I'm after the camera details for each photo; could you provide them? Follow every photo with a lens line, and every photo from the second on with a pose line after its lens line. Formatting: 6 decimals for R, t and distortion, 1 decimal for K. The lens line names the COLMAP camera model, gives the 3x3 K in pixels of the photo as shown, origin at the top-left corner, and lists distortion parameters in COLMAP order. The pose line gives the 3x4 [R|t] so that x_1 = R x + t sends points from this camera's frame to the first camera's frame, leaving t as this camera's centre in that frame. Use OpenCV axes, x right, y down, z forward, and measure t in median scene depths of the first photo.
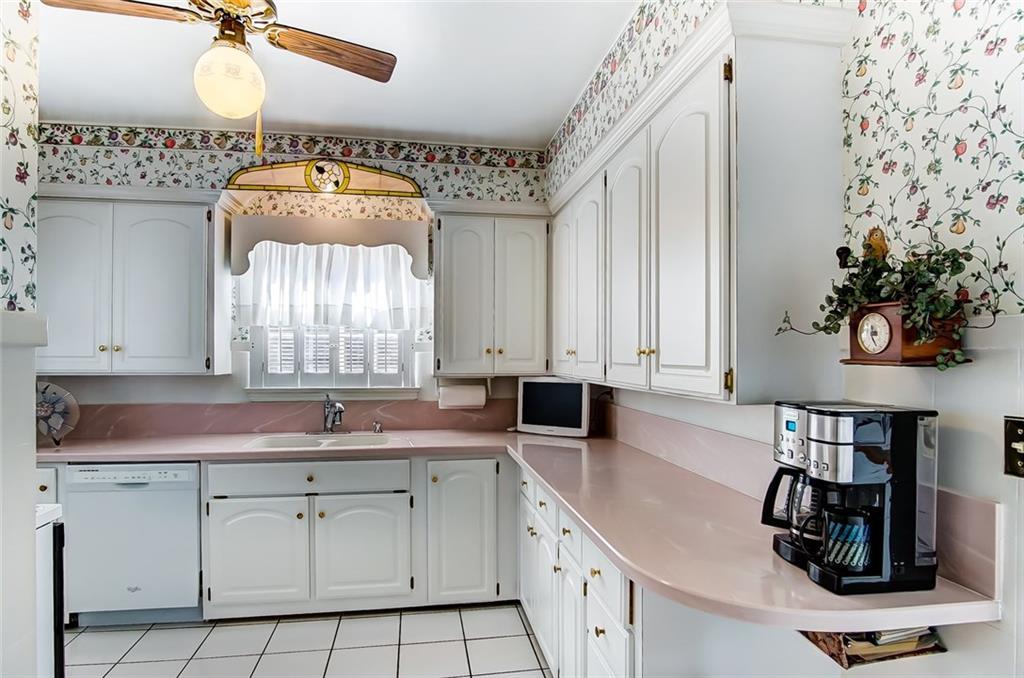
lens RADIAL K [[572.1, 0, 508.7], [0, 572.1, 349.6], [0, 0, 1]] dist [-0.029684, 0.001676]
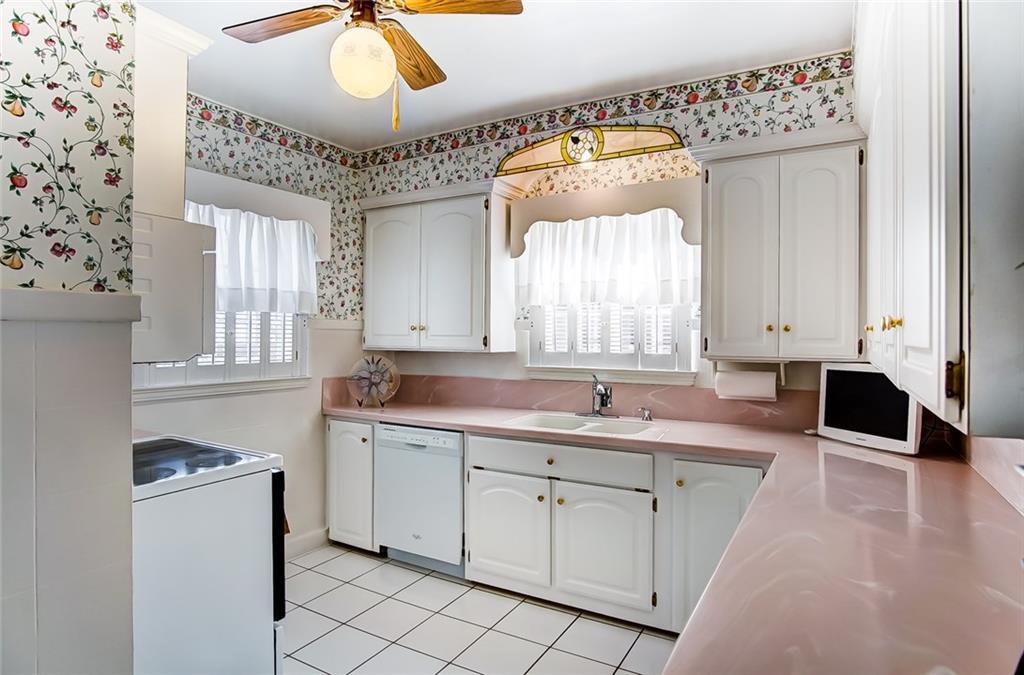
lens RADIAL K [[564.5, 0, 499.4], [0, 564.5, 331.6], [0, 0, 1]] dist [-0.031192, 0.001951]
pose [[0.776921, -0.003398, -0.629588, 0.162997], [0.004016, 0.999992, -0.000441, 0.006255], [0.629585, -0.002185, 0.776929, 0.182495]]
